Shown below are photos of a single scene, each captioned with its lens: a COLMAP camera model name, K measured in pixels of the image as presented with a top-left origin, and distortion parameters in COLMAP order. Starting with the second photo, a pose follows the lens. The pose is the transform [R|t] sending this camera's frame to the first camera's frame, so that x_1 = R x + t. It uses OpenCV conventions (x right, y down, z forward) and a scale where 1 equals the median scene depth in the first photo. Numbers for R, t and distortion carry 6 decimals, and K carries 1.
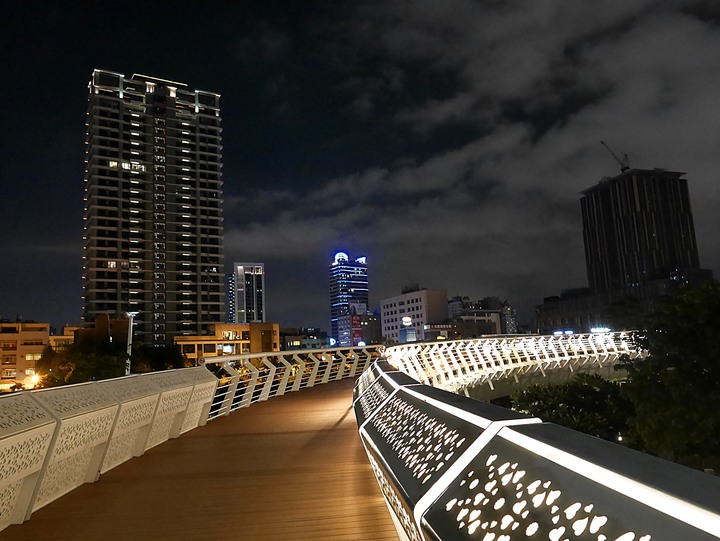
lens RADIAL K [[604.8, 0, 358.2], [0, 604.8, 270.9], [0, 0, 1]] dist [0.004485, 0.002086]
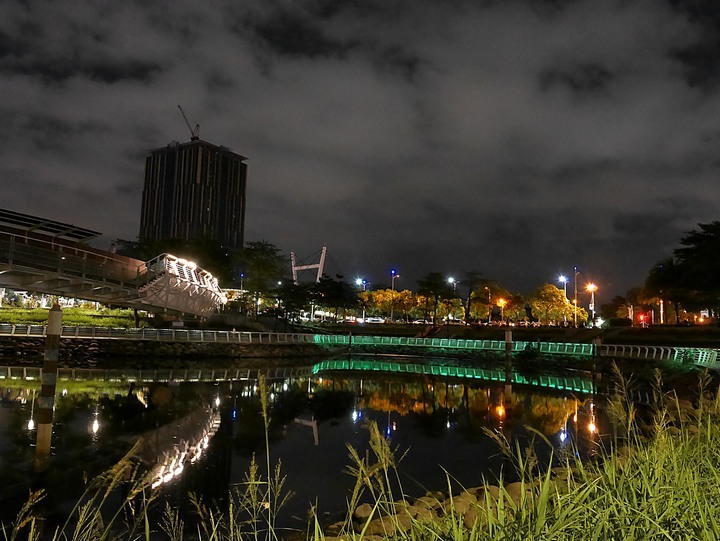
lens RADIAL K [[604.8, 0, 358.2], [0, 604.8, 270.9], [0, 0, 1]] dist [0.004485, 0.002086]
pose [[0.769319, 0.147063, 0.621708, 0.096845], [-0.177861, 0.983974, -0.012665, 0.015521], [-0.613607, -0.100835, 0.783147, 0.056971]]
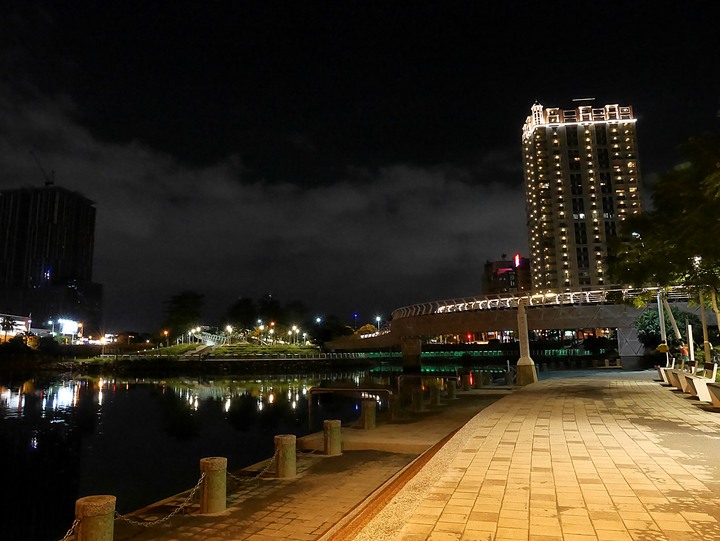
lens RADIAL K [[515.5, 0, 357.9], [0, 515.5, 273.2], [0, 0, 1]] dist [-0.059836, 0.032858]
pose [[0.457561, 0.182778, 0.870190, -0.121564], [-0.156983, 0.979878, -0.123272, 0.029495], [-0.875211, -0.080200, 0.477047, 0.072076]]
